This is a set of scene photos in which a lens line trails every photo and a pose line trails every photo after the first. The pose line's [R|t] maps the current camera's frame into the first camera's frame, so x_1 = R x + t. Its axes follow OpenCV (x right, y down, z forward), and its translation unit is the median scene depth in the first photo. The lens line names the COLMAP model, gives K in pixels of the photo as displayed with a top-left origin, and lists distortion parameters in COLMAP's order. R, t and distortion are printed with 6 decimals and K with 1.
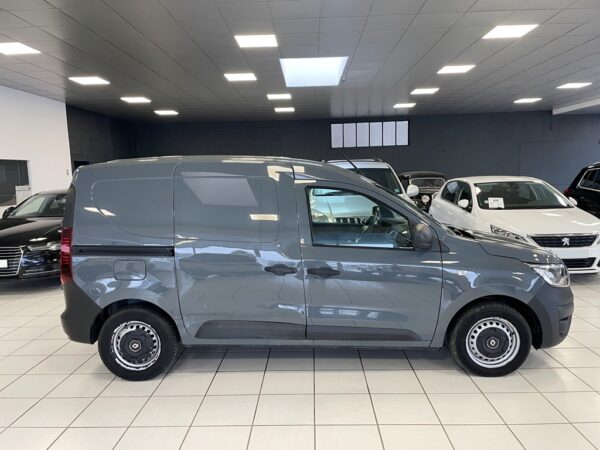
lens RADIAL K [[452.6, 0, 300.0], [0, 452.6, 225.0], [0, 0, 1]] dist [0.000873, 0.002299]
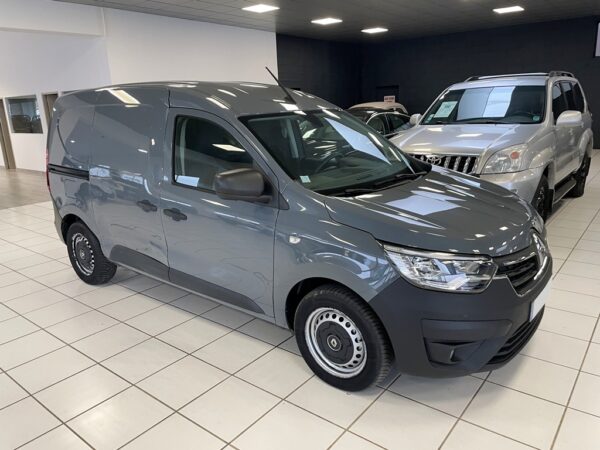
lens RADIAL K [[452.6, 0, 300.0], [0, 452.6, 225.0], [0, 0, 1]] dist [0.000873, 0.002299]
pose [[0.793633, 0.145985, -0.590623, 0.761511], [-0.047248, 0.982642, 0.179393, -0.045946], [0.606559, -0.114466, 0.786755, 0.421399]]
